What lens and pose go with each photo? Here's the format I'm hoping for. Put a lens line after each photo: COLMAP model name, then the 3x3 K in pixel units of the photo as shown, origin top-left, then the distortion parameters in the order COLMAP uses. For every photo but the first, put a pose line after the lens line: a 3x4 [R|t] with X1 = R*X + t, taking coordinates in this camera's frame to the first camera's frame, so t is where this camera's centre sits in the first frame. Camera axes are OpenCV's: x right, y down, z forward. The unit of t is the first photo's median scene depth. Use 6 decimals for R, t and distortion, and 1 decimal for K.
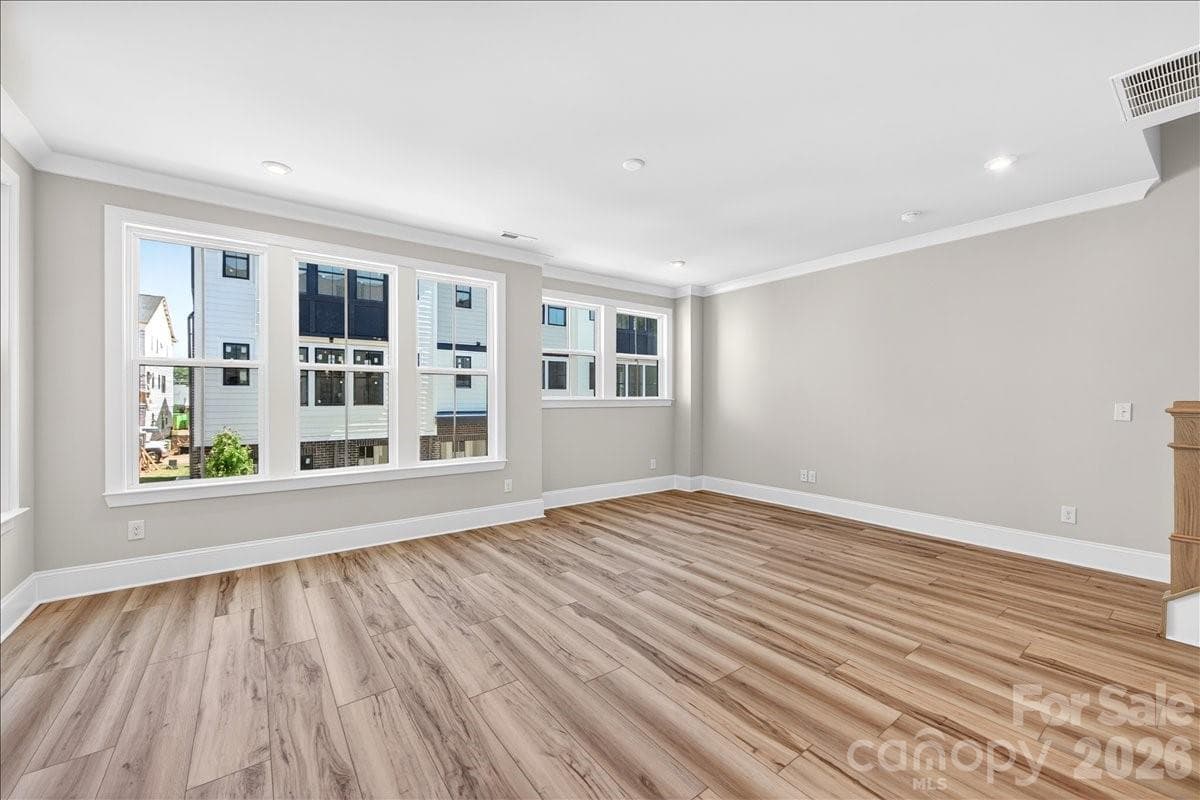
lens RADIAL K [[470.9, 0, 600.0], [0, 470.9, 400.0], [0, 0, 1]] dist [0.000928, -0.000538]
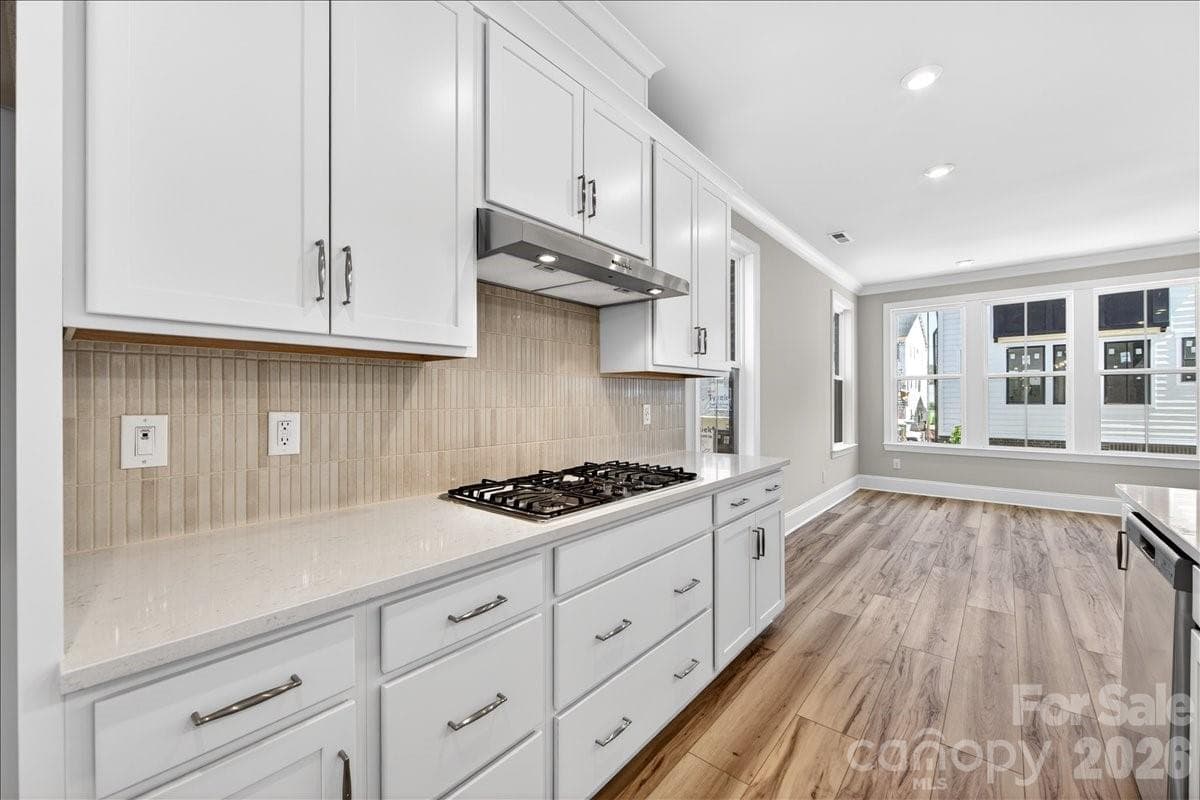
lens RADIAL K [[470.9, 0, 600.0], [0, 470.9, 400.0], [0, 0, 1]] dist [0.000928, -0.000538]
pose [[0.222574, 0.000455, -0.974916, 0.476281], [0.002066, 0.999997, 0.000938, 0.001378], [0.974914, -0.002223, 0.222573, -0.468435]]
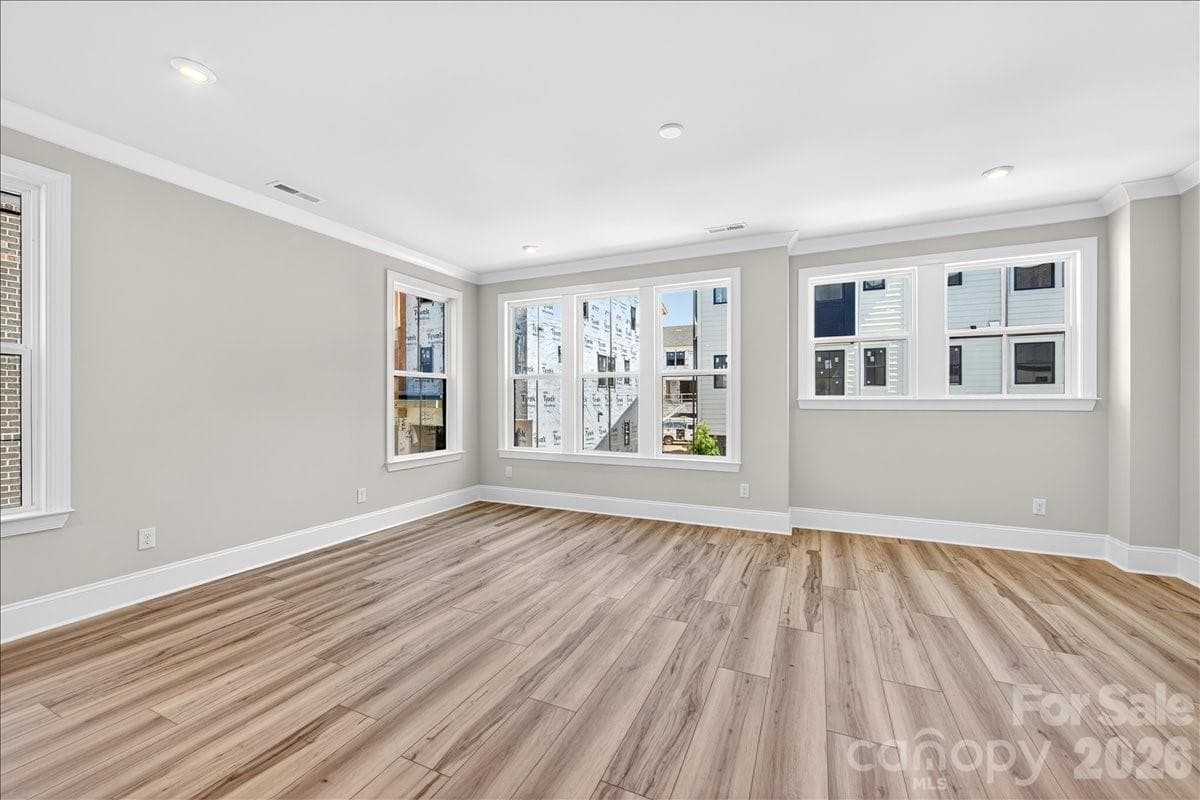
lens RADIAL K [[470.9, 0, 600.0], [0, 470.9, 400.0], [0, 0, 1]] dist [0.000928, -0.000538]
pose [[0.481332, -0.000555, -0.876538, 0.535557], [0.000168, 1.000000, -0.000541, 0.001586], [0.876538, 0.000113, 0.481332, 0.315268]]
